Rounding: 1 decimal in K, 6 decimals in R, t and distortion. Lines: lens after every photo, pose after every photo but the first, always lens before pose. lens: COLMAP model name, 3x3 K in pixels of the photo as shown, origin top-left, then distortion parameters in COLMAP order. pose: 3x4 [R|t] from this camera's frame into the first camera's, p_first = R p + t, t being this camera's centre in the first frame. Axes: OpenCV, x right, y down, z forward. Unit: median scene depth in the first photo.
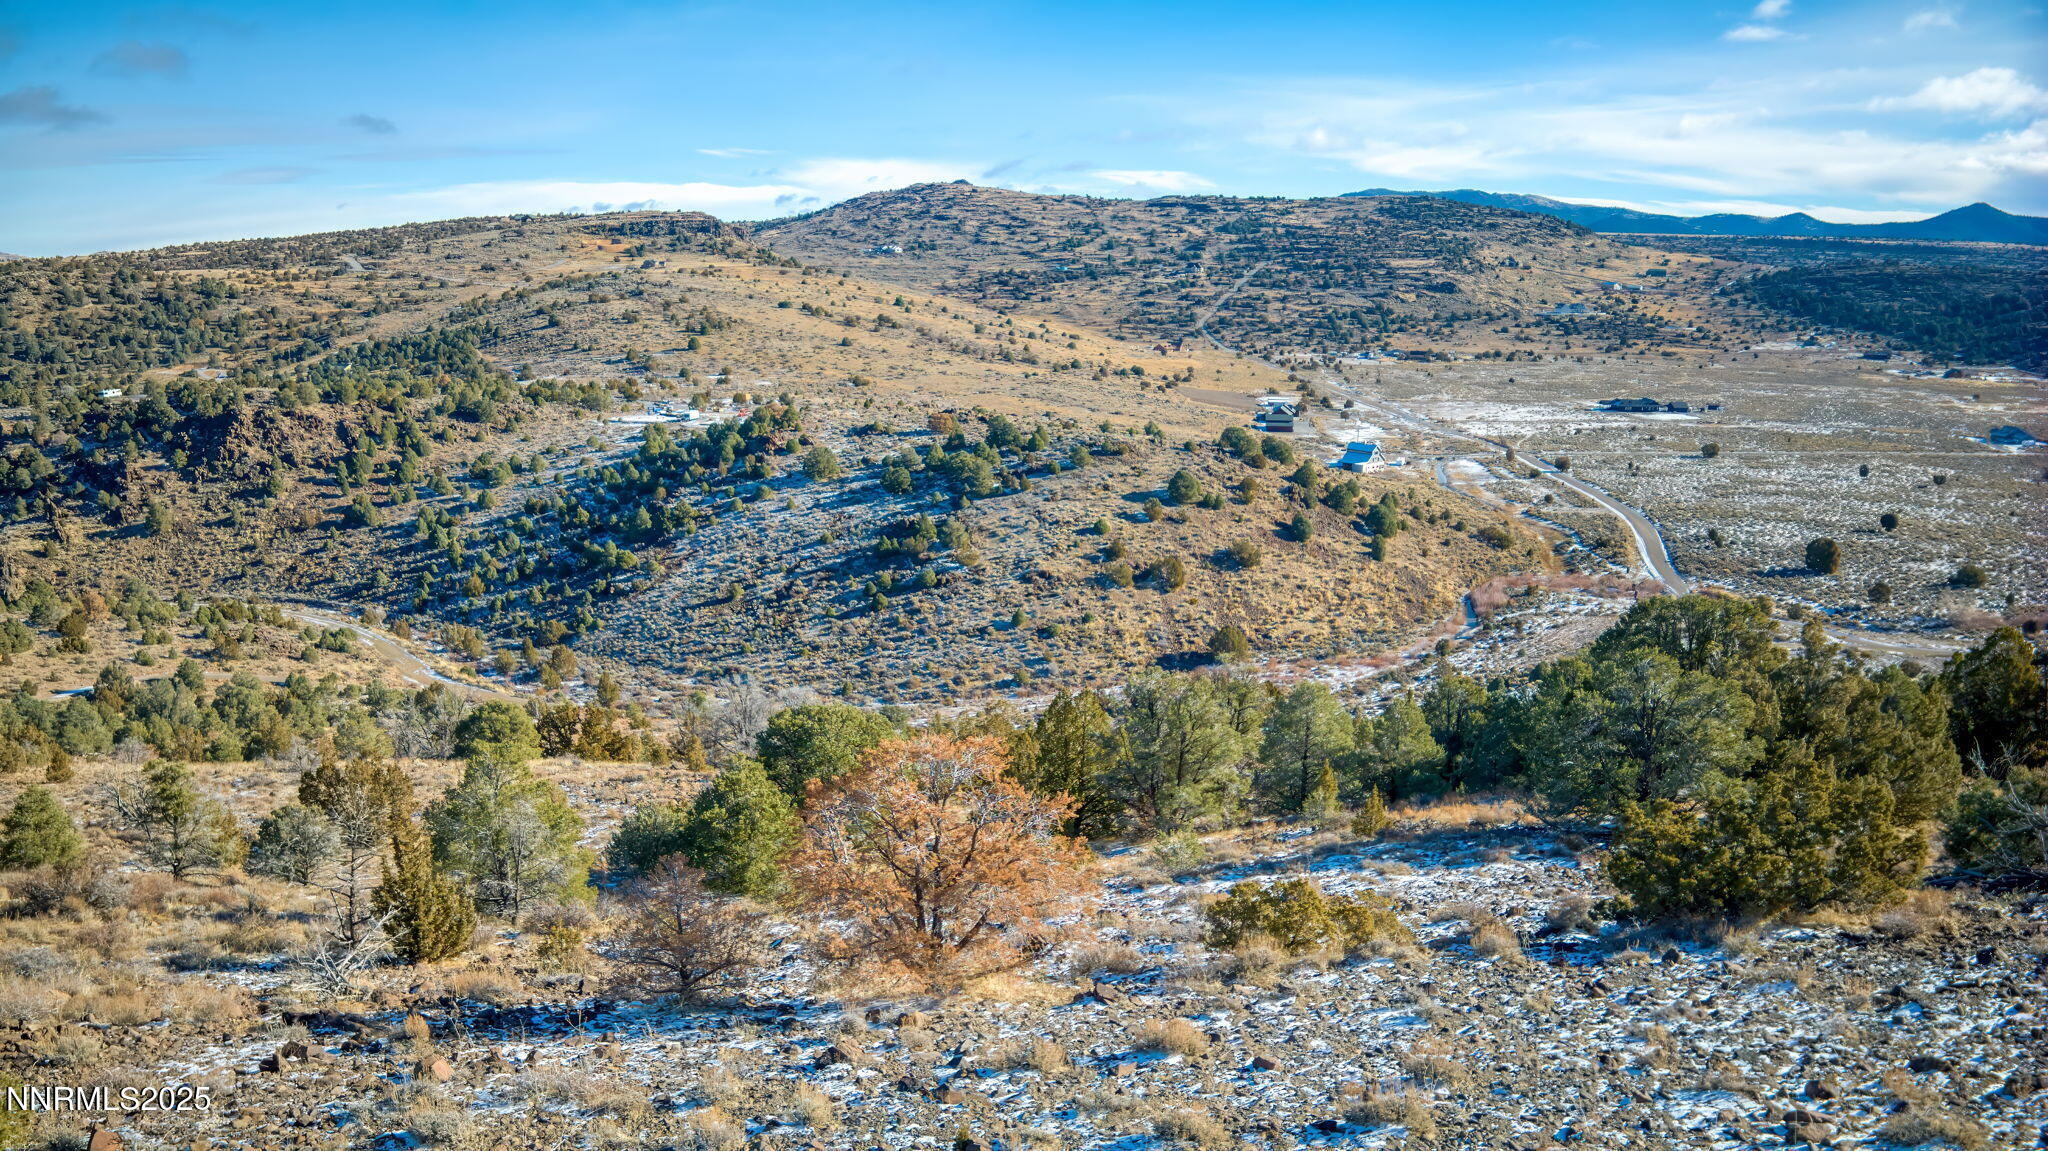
lens RADIAL K [[1442.6, 0, 1021.3], [0, 1442.6, 569.1], [0, 0, 1]] dist [-0.102962, -0.014565]
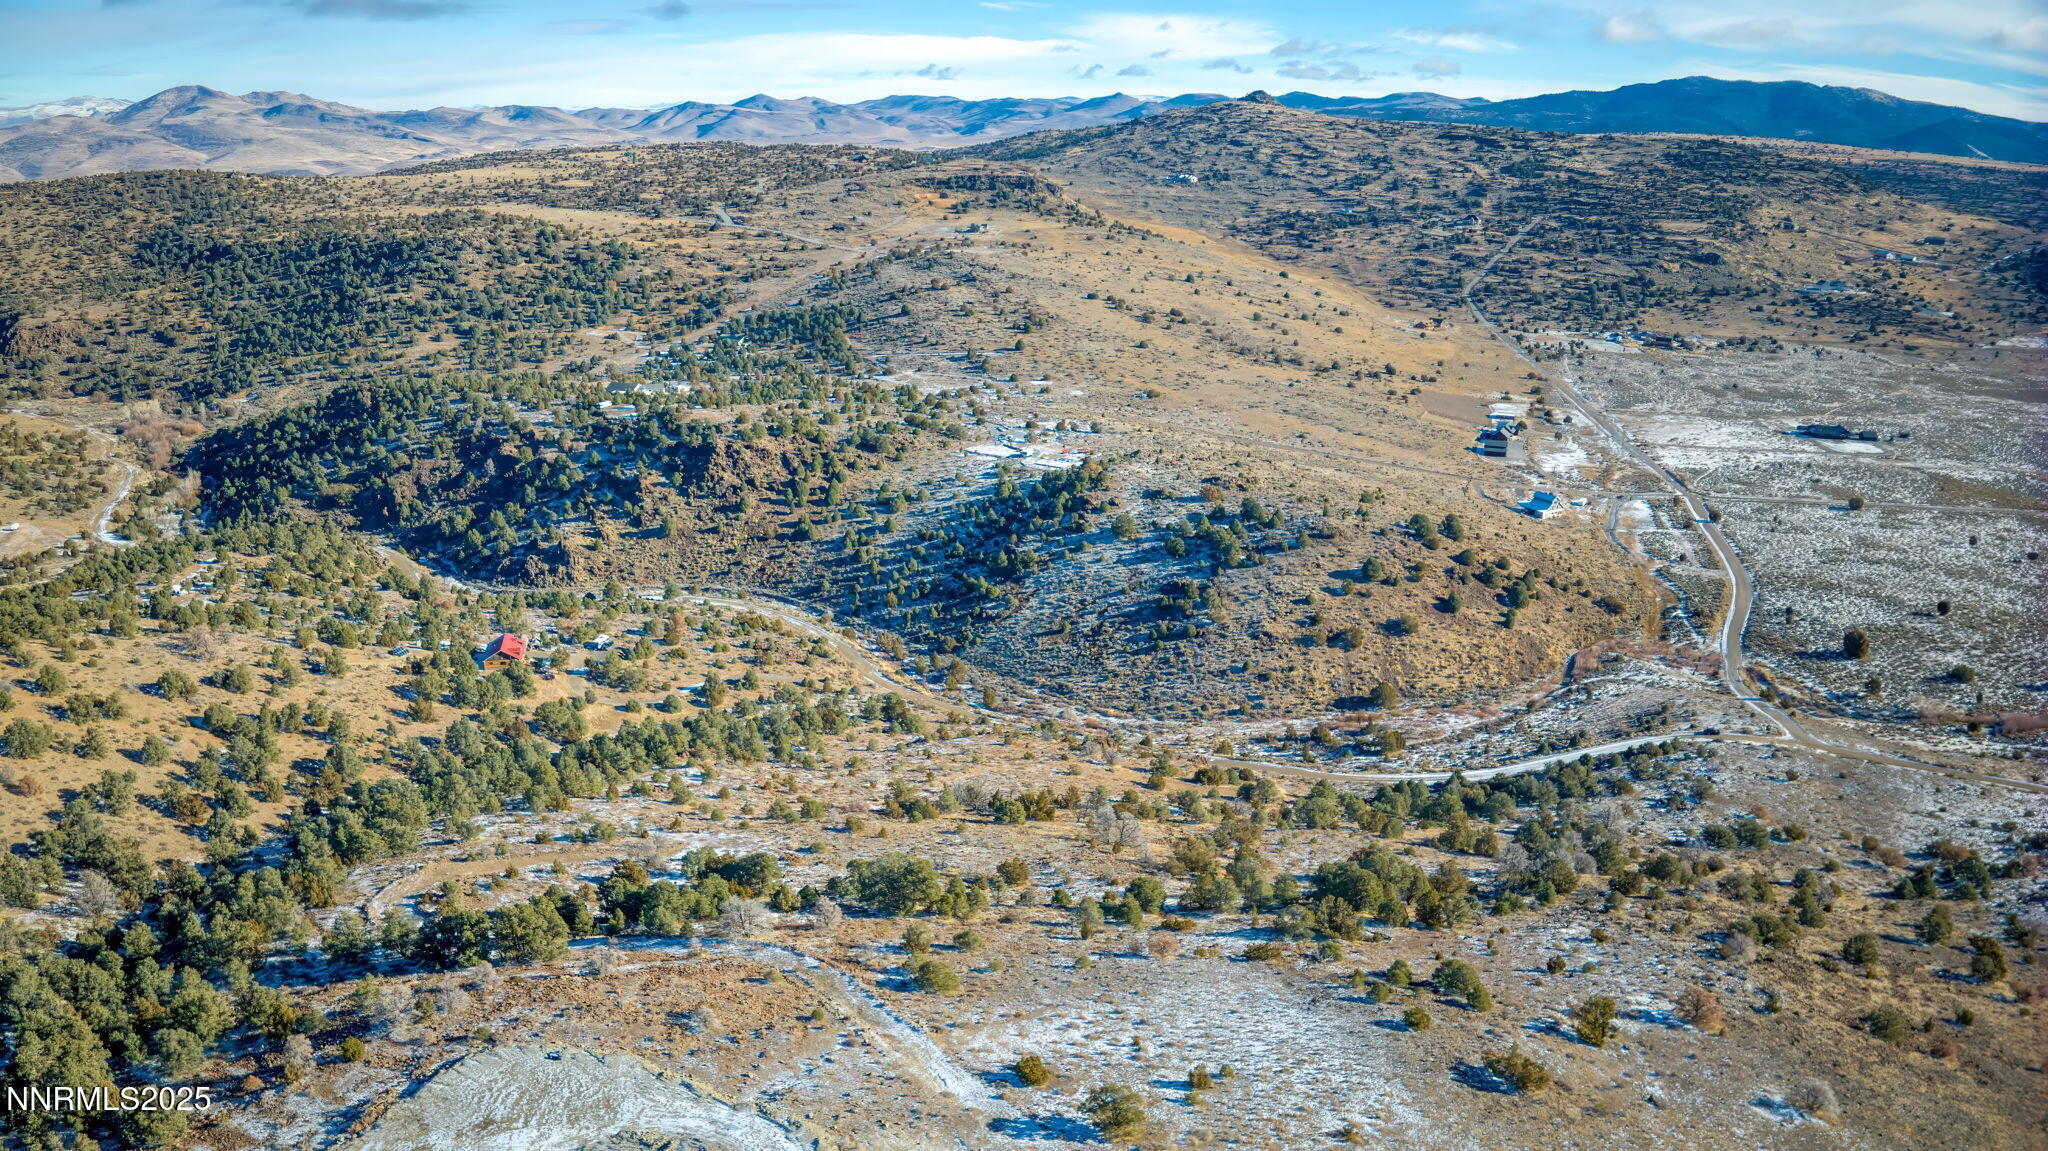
lens RADIAL K [[1438.7, 0, 1012.4], [0, 1438.7, 574.8], [0, 0, 1]] dist [-0.099305, -0.019159]
pose [[0.978823, 0.070380, -0.192229, 0.029495], [-0.050965, 0.993256, 0.104143, -0.152489], [0.198262, -0.092140, 0.975809, -0.395686]]
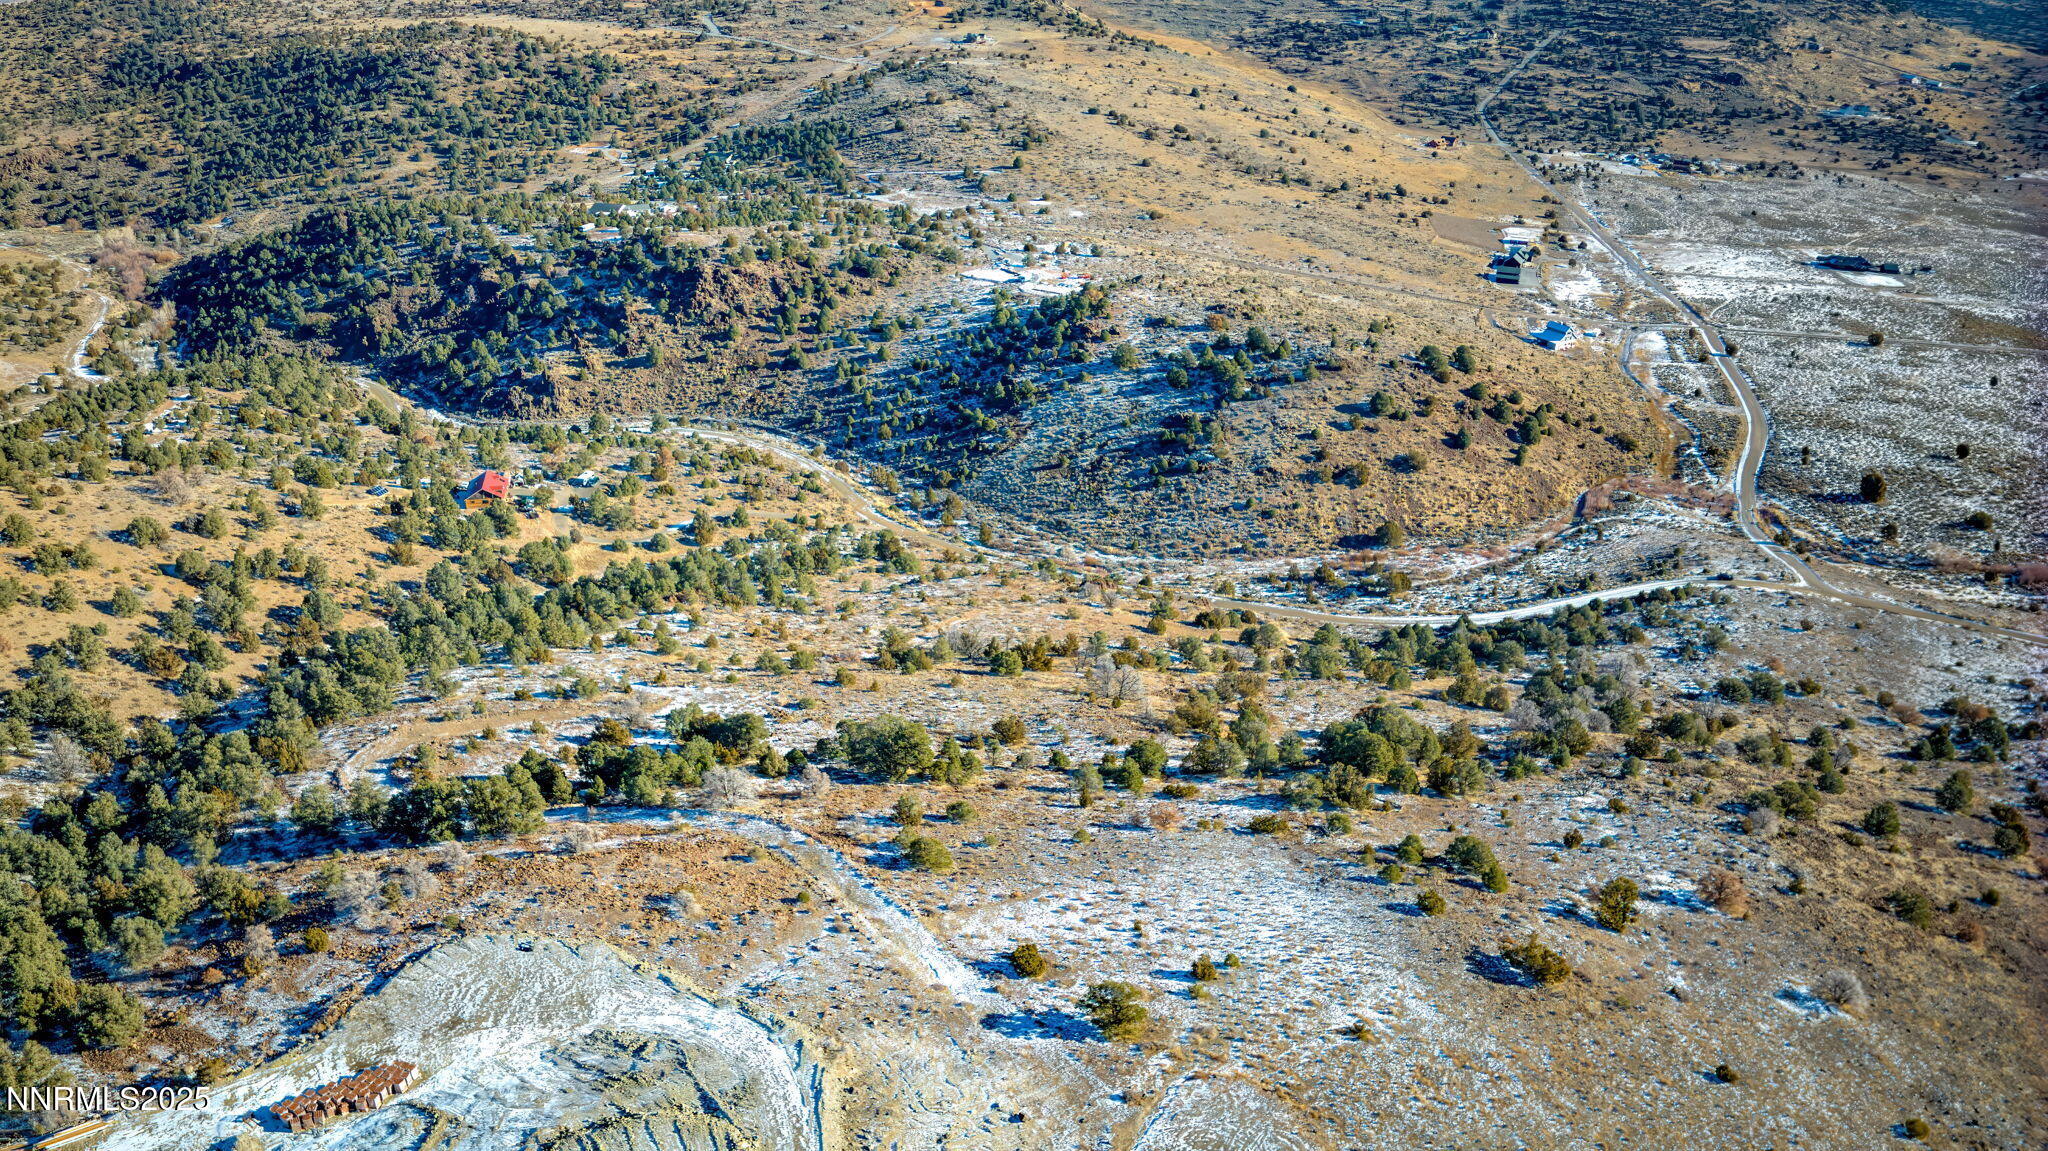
lens RADIAL K [[1439.8, 0, 1012.1], [0, 1439.8, 572.6], [0, 0, 1]] dist [-0.098845, -0.020084]
pose [[0.978932, 0.095229, -0.180619, 0.023572], [-0.053106, 0.972885, 0.225109, -0.159123], [0.197159, -0.210775, 0.957446, -0.365762]]
